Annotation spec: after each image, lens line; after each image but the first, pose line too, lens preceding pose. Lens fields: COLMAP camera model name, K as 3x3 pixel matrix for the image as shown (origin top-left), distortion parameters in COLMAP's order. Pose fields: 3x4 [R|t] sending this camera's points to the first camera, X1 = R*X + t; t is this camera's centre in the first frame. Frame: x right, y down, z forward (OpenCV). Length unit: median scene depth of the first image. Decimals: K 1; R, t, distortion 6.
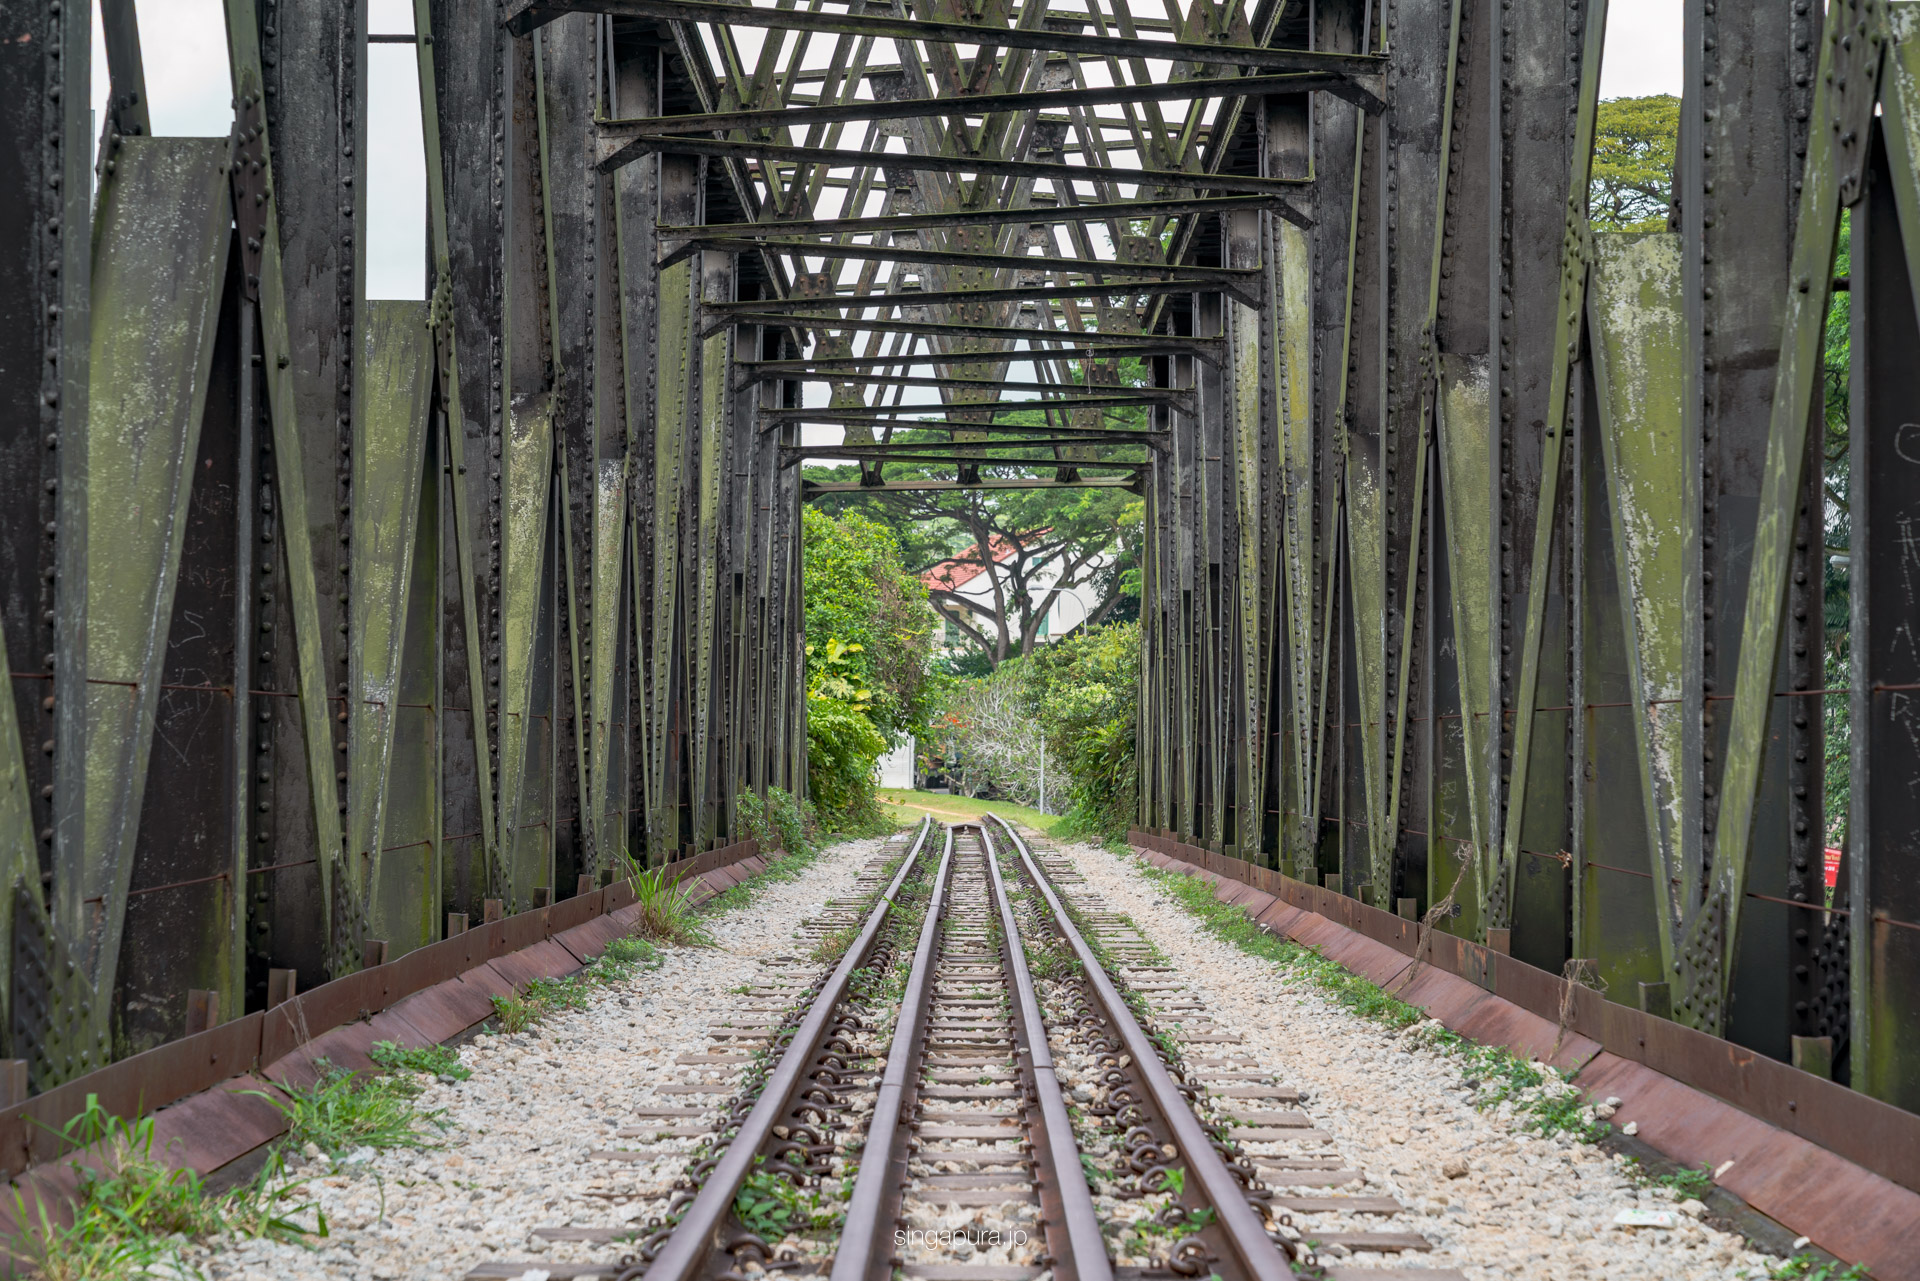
lens RADIAL K [[3852.3, 0, 958.3], [0, 3852.3, 639.3], [0, 0, 1]] dist [0.031003, 0.000000]
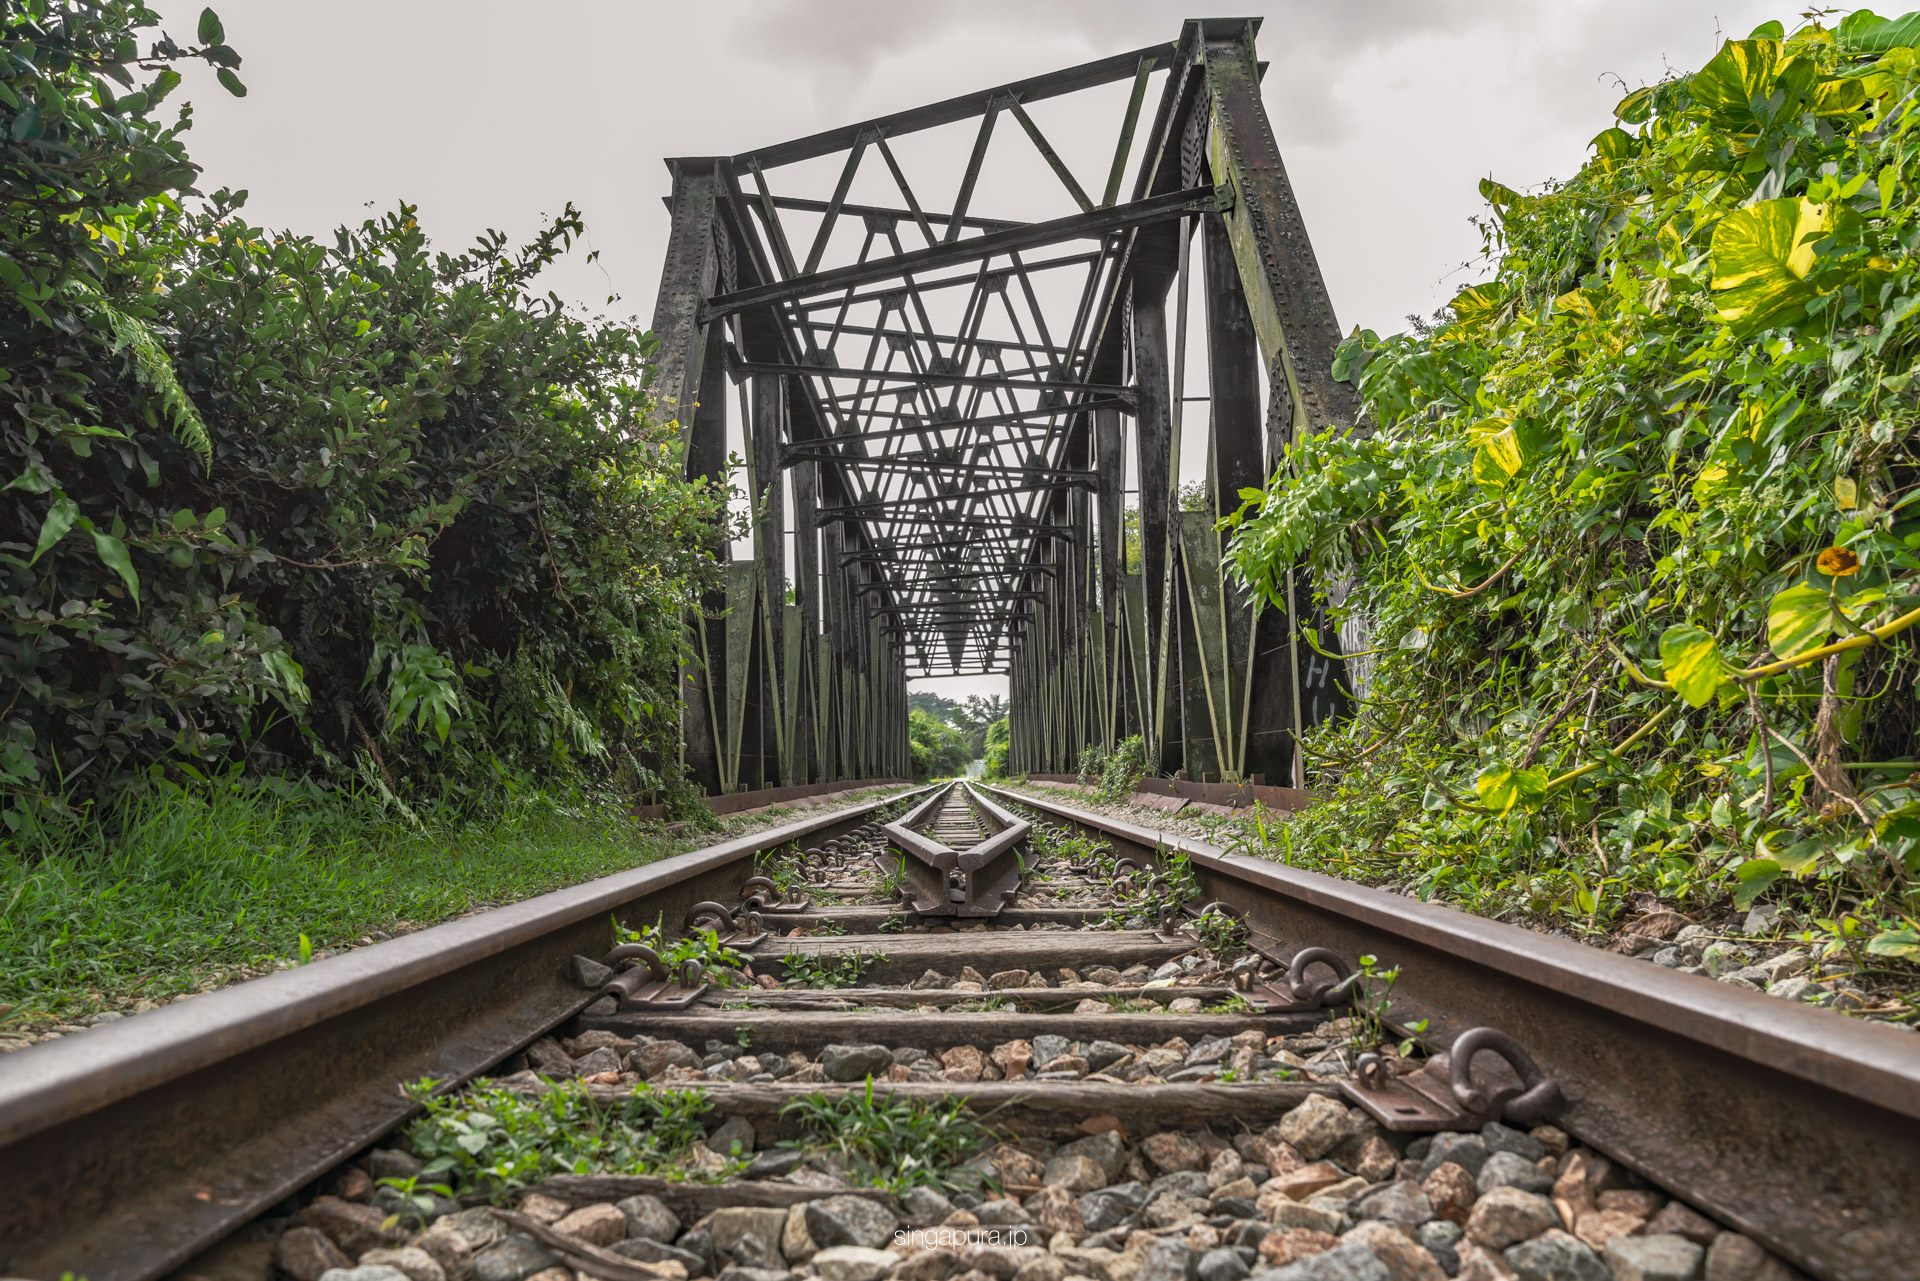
lens RADIAL K [[1320.1, 0, 959.1], [0, 1320.1, 636.0], [0, 0, 1]] dist [-0.033434, 0.002182]
pose [[0.999251, -0.038094, 0.006749, -0.000769], [0.038476, 0.996757, -0.070677, 0.010027], [-0.004035, 0.070884, 0.997476, -0.198310]]
